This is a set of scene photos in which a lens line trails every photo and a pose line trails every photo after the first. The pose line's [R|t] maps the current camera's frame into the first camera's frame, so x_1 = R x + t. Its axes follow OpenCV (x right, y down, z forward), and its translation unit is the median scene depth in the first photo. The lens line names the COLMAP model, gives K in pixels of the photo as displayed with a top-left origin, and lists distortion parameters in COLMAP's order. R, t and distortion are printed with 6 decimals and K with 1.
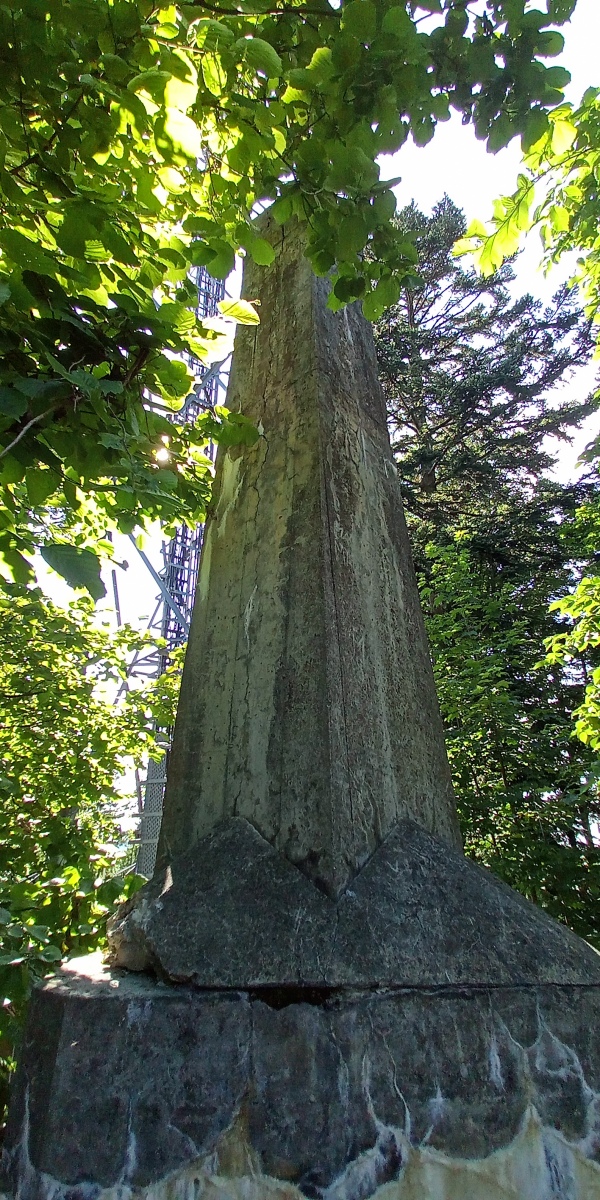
lens RADIAL K [[584.8, 0, 284.8], [0, 584.8, 585.4], [0, 0, 1]] dist [0.014791, -0.008223]
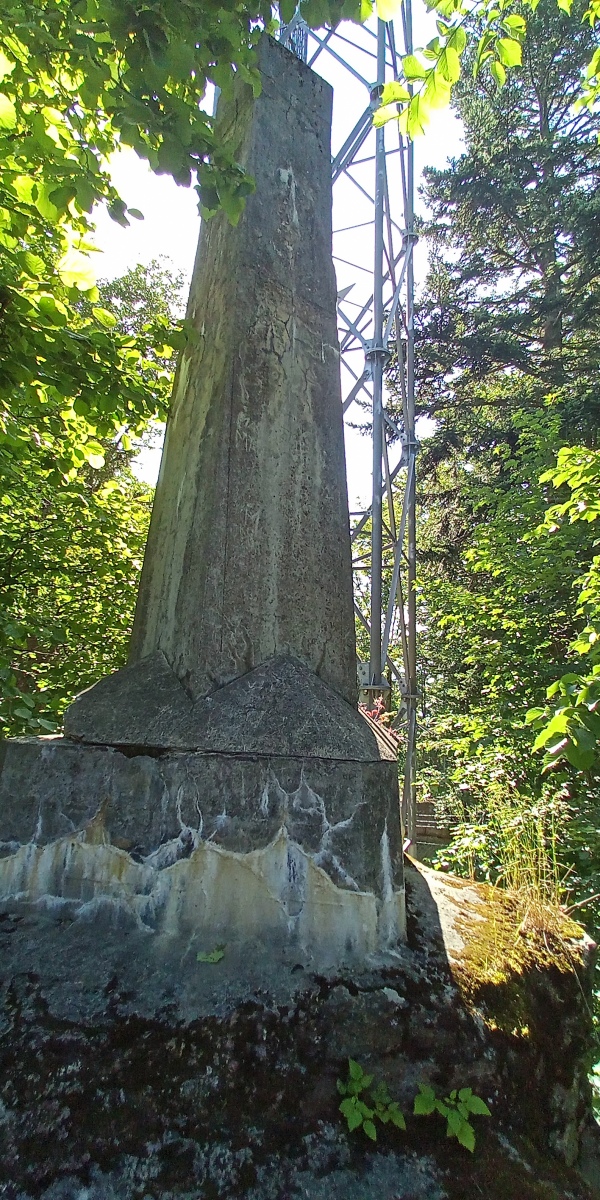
lens RADIAL K [[584.8, 0, 274.0], [0, 584.8, 588.1], [0, 0, 1]] dist [0.014791, -0.008223]
pose [[0.968832, -0.005988, -0.247648, 0.483926], [0.056004, 0.979119, 0.195420, 0.008606], [0.241307, -0.203199, 0.948937, -0.174210]]
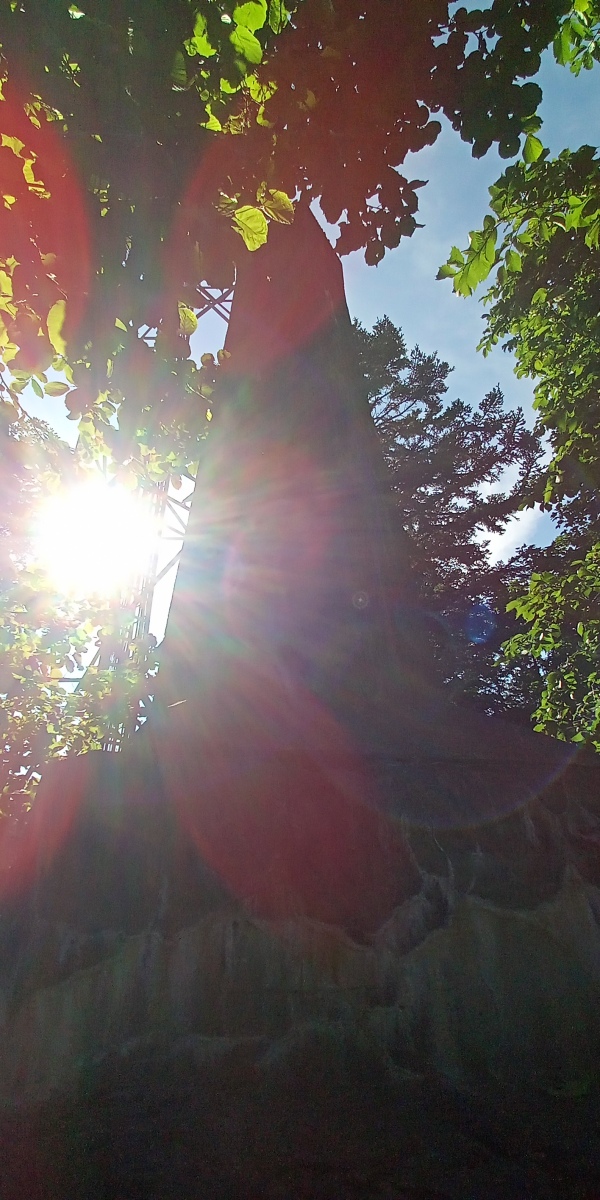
lens RADIAL K [[584.8, 0, 291.1], [0, 584.8, 562.7], [0, 0, 1]] dist [0.014791, -0.008223]
pose [[0.992119, 0.063418, 0.108067, -0.117787], [-0.044616, 0.984730, -0.168277, 0.365484], [-0.117089, 0.162129, 0.979798, 0.002594]]
